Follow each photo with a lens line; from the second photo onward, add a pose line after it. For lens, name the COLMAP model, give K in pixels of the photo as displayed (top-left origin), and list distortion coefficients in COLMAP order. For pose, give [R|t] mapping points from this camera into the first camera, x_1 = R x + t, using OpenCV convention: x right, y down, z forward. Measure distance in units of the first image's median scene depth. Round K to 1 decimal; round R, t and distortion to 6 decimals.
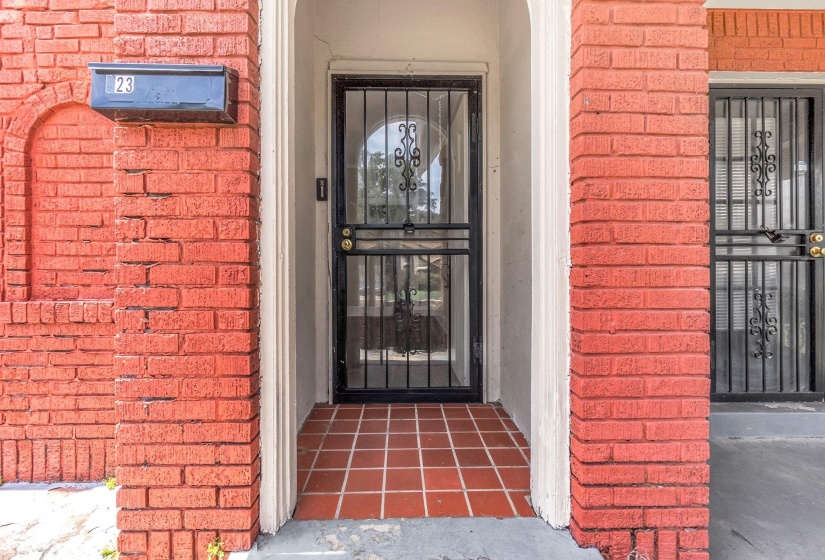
lens RADIAL K [[368.0, 0, 412.7], [0, 368.0, 273.0], [0, 0, 1]] dist [-0.002006, -0.000479]
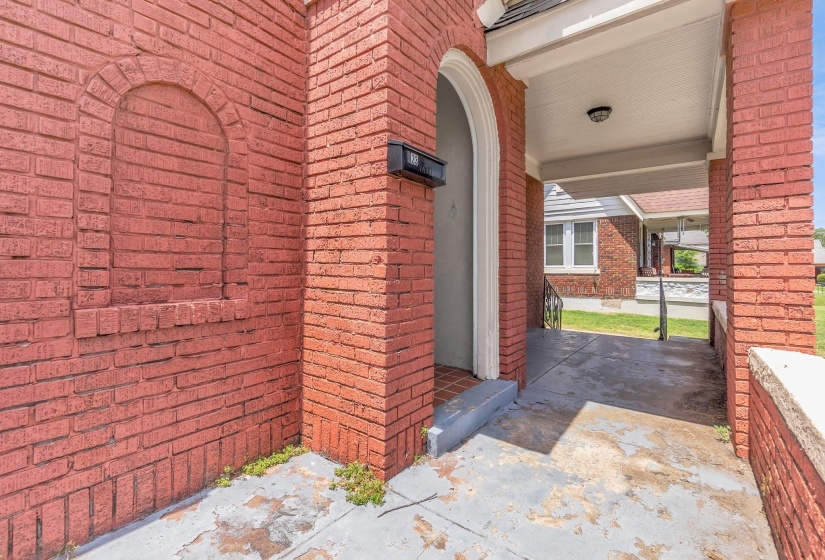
lens RADIAL K [[368.0, 0, 415.9], [0, 368.0, 267.9], [0, 0, 1]] dist [-0.002006, -0.000479]
pose [[0.615067, 0.001517, 0.788474, -1.265096], [0.002668, 0.999988, -0.004005, -0.004062], [-0.788471, 0.004567, 0.615056, -0.026629]]
